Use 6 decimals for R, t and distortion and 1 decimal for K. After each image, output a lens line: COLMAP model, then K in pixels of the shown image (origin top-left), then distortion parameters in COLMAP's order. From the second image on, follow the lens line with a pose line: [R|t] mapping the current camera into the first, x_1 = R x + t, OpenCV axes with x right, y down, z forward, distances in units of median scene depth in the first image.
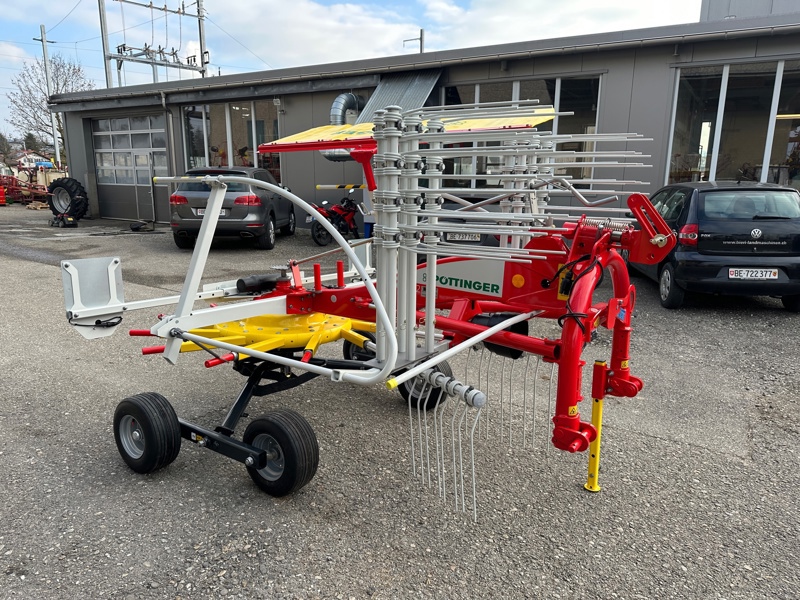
lens RADIAL K [[563.0, 0, 402.8], [0, 563.0, 298.3], [0, 0, 1]] dist [0.064903, -0.079646]
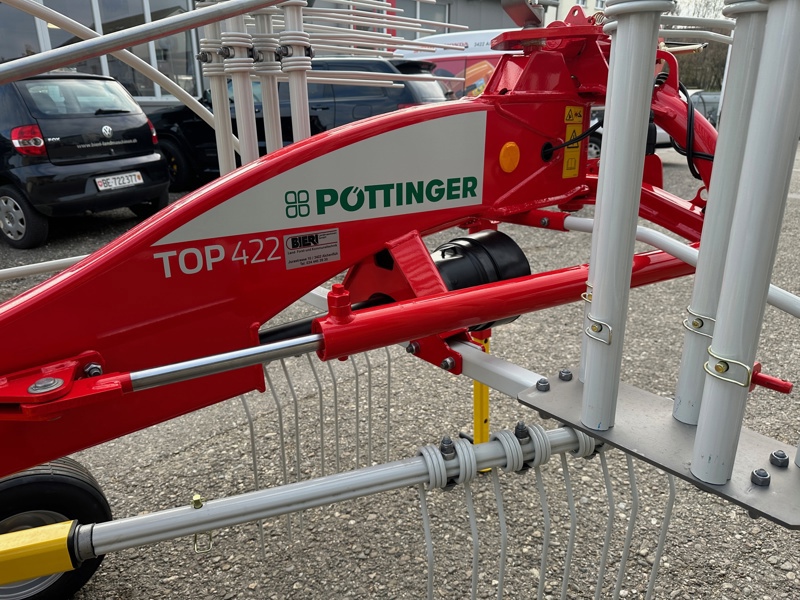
lens RADIAL K [[563.0, 0, 402.8], [0, 563.0, 298.3], [0, 0, 1]] dist [0.064903, -0.079646]
pose [[0.249690, -0.329183, 0.910656, -0.247290], [0.213464, 0.936020, 0.279823, -0.064610], [-0.944504, 0.124523, 0.303983, 0.886368]]
